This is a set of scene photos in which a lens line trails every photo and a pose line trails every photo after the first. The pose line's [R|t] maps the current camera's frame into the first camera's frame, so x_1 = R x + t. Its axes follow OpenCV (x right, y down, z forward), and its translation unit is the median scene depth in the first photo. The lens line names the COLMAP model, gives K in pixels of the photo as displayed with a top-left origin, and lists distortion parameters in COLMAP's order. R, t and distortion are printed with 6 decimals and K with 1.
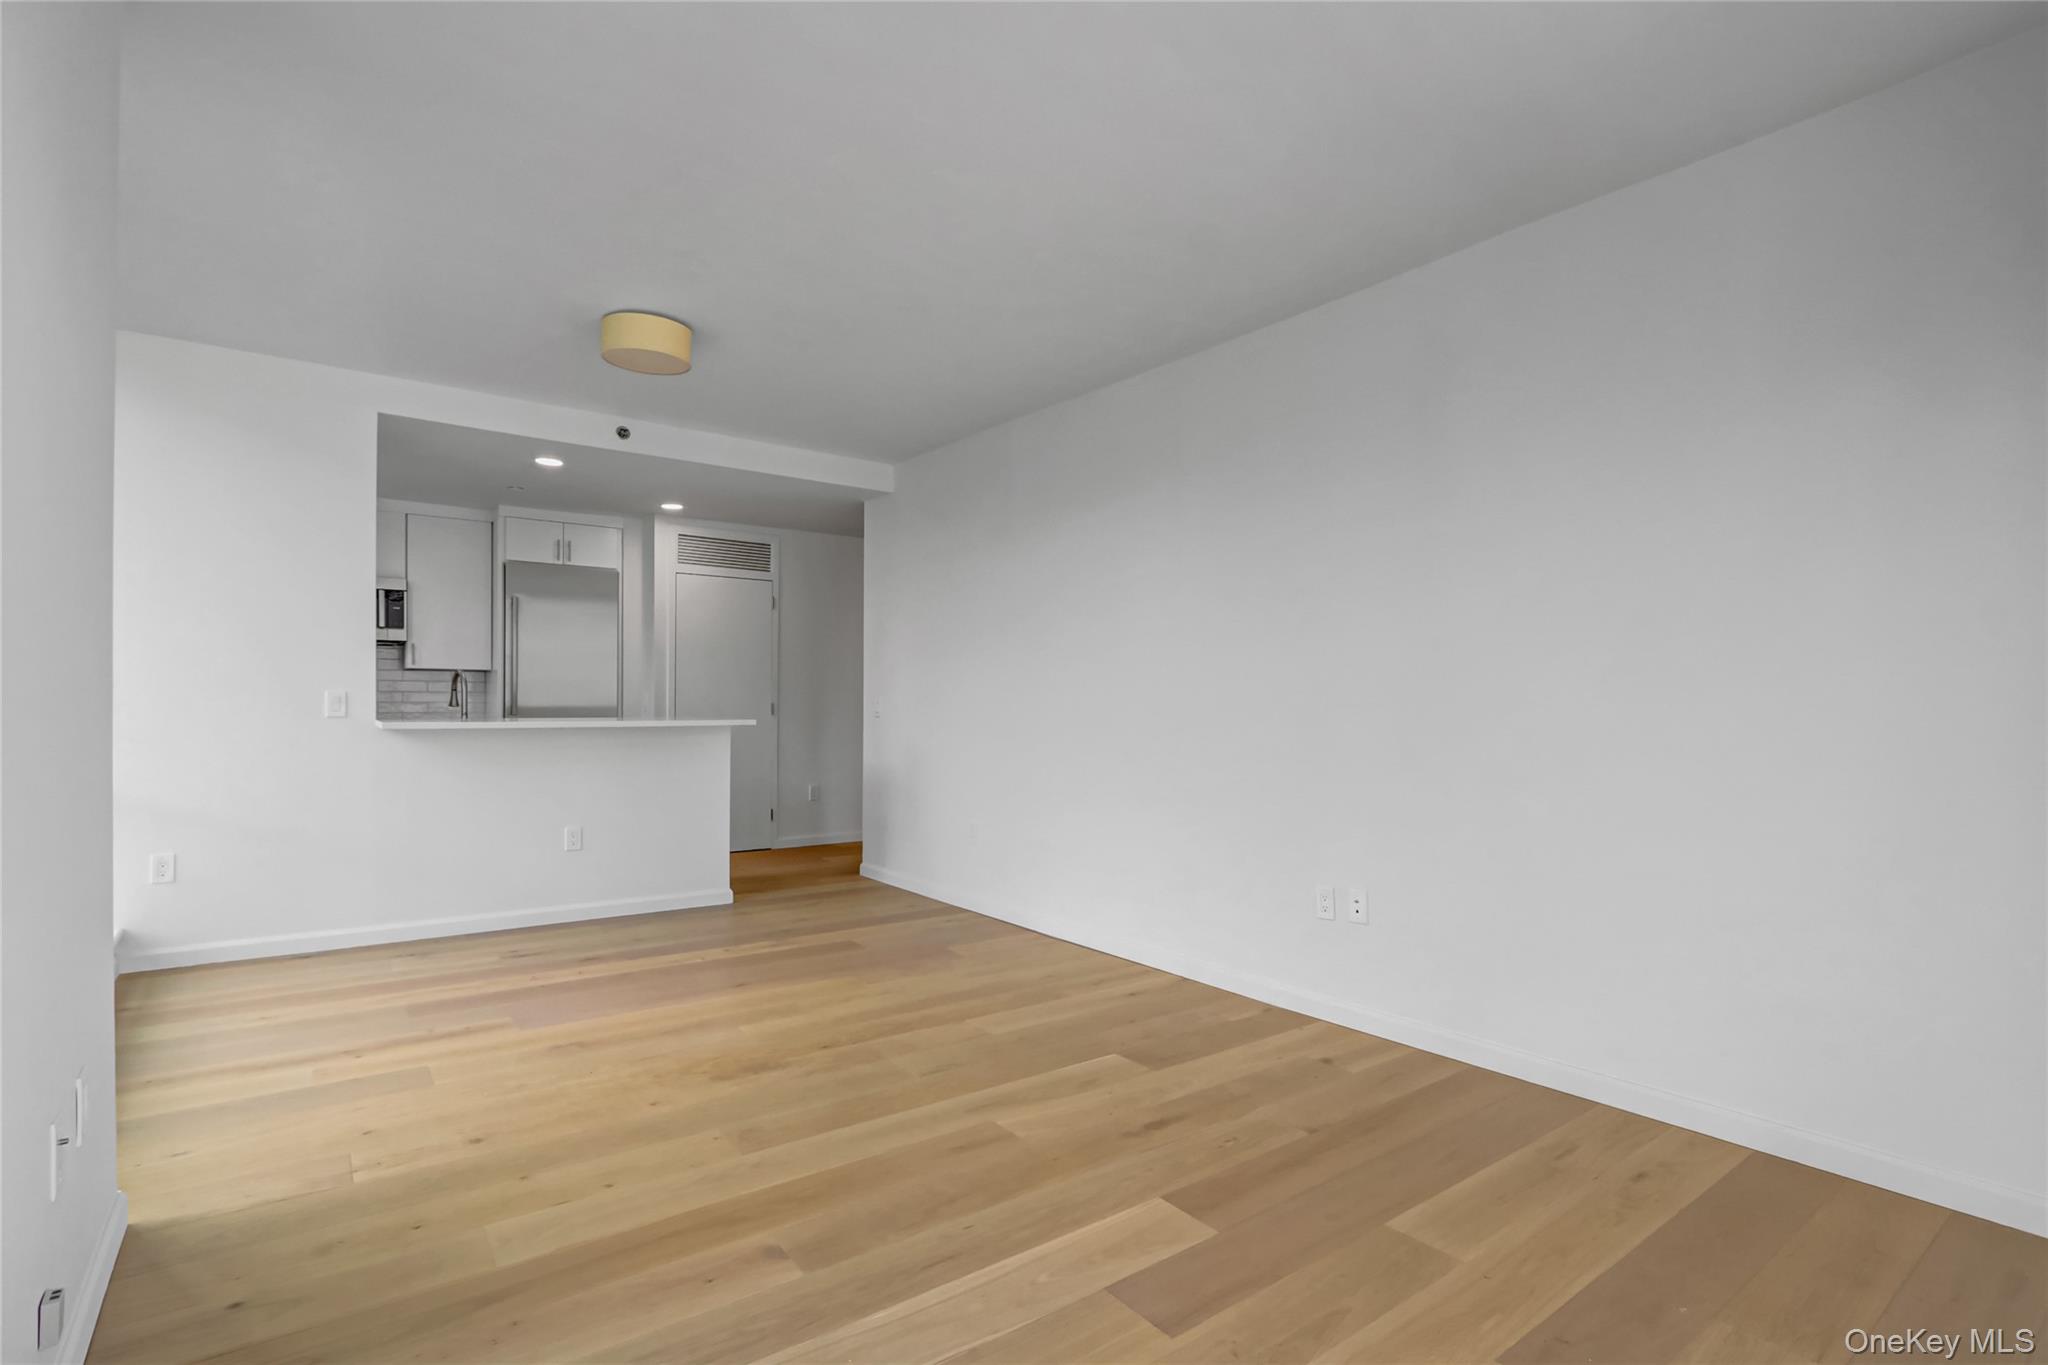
lens RADIAL K [[966.1, 0, 1008.1], [0, 966.1, 702.7], [0, 0, 1]] dist [-0.011761, 0.000701]
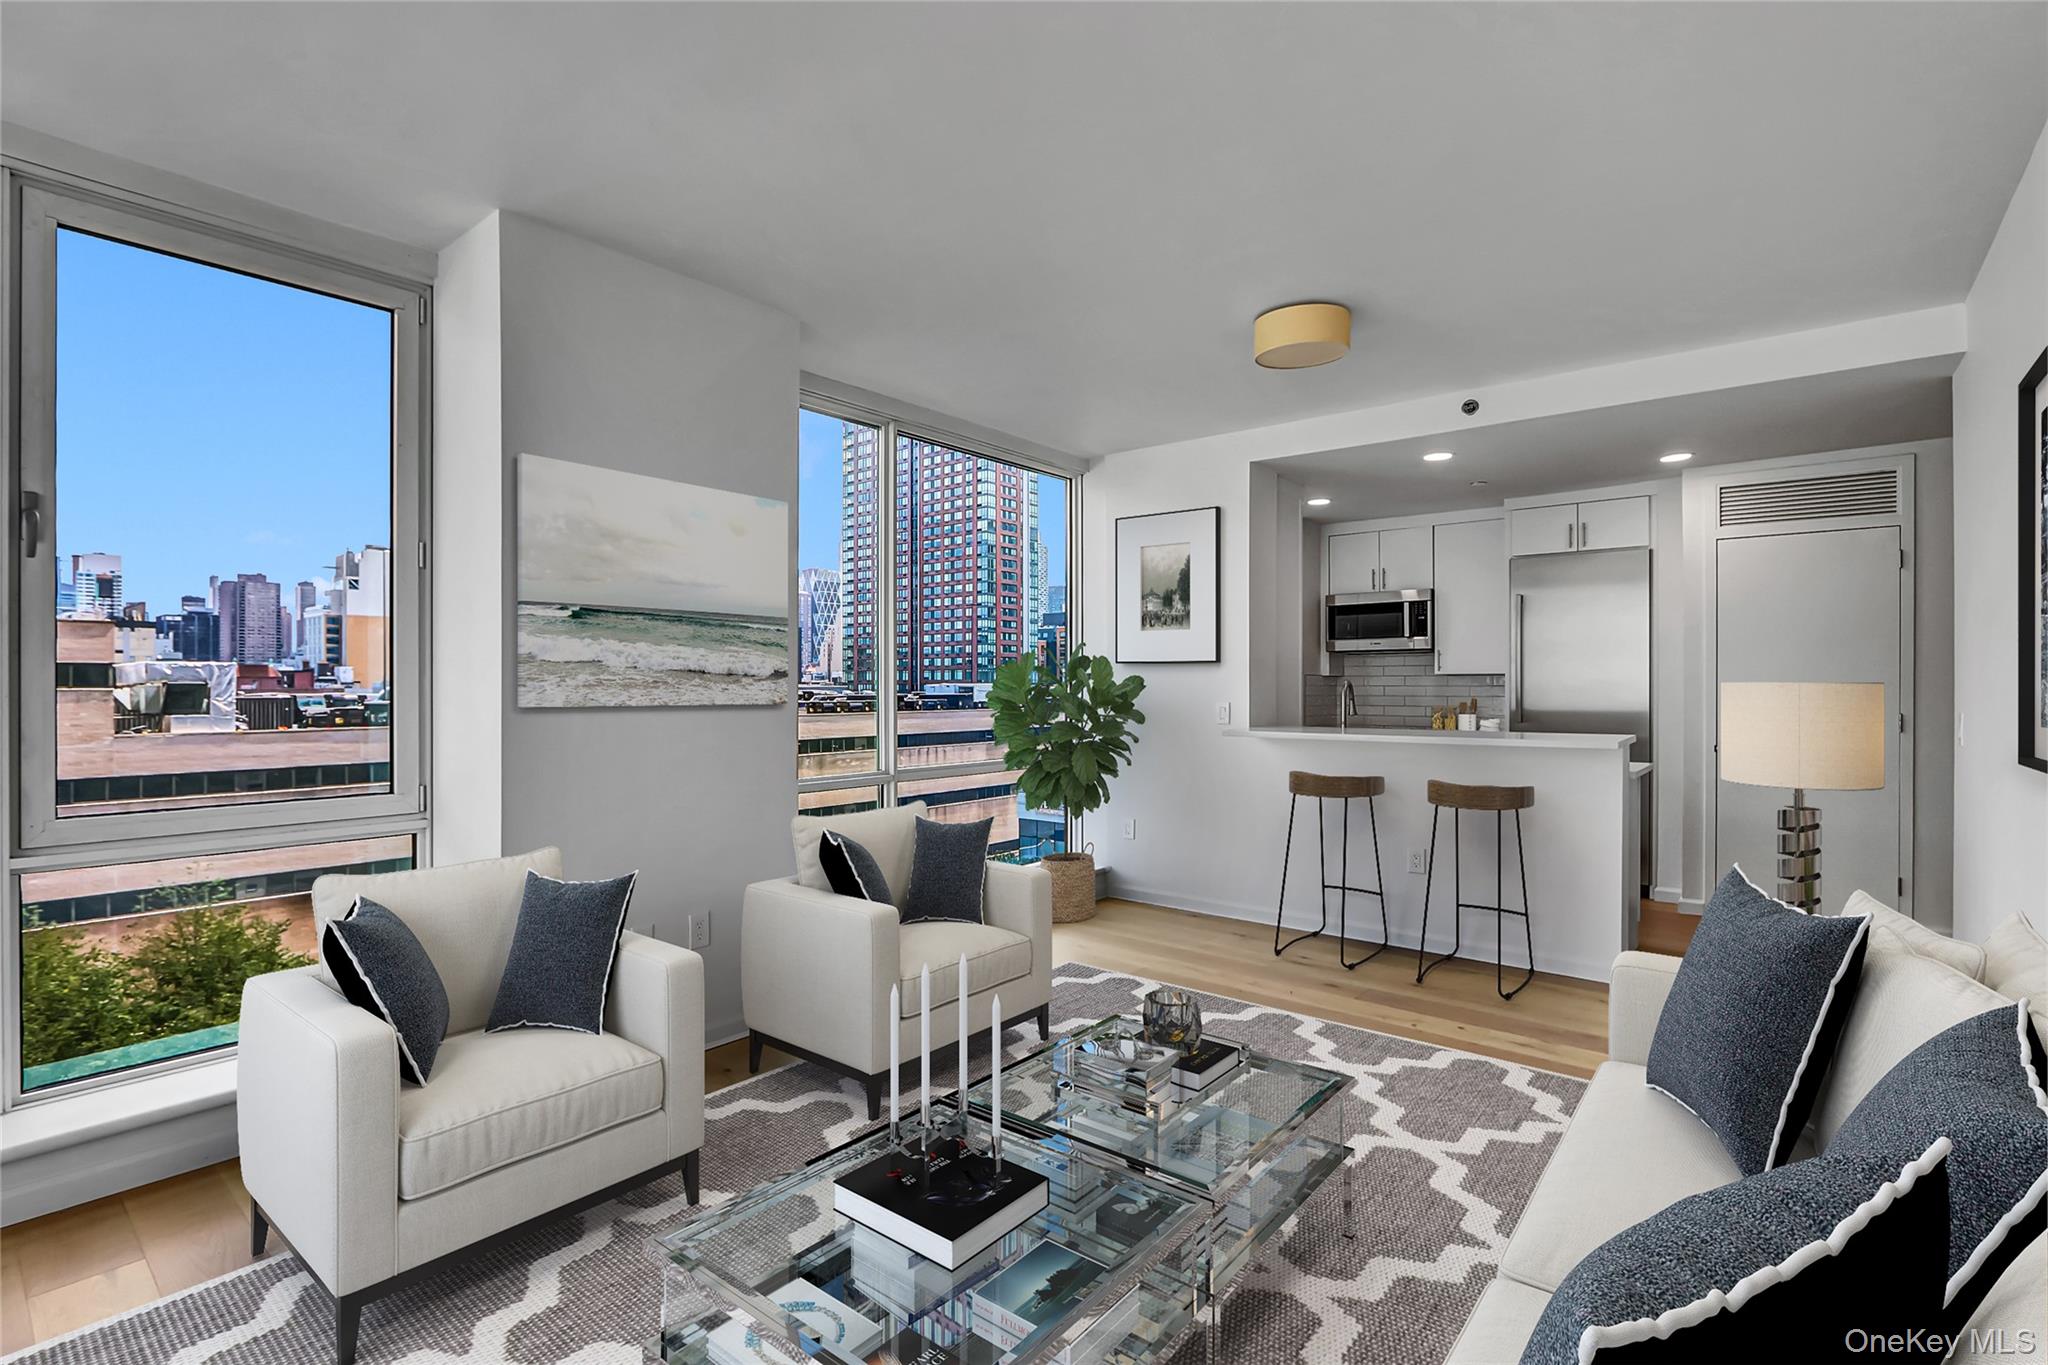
lens RADIAL K [[966.1, 0, 1008.1], [0, 966.1, 702.7], [0, 0, 1]] dist [-0.011761, 0.000701]
pose [[0.238609, 0.009737, -0.971067, 0.281226], [0.003729, 0.999933, 0.010943, -0.018126], [0.971109, -0.006232, 0.238557, 0.304510]]
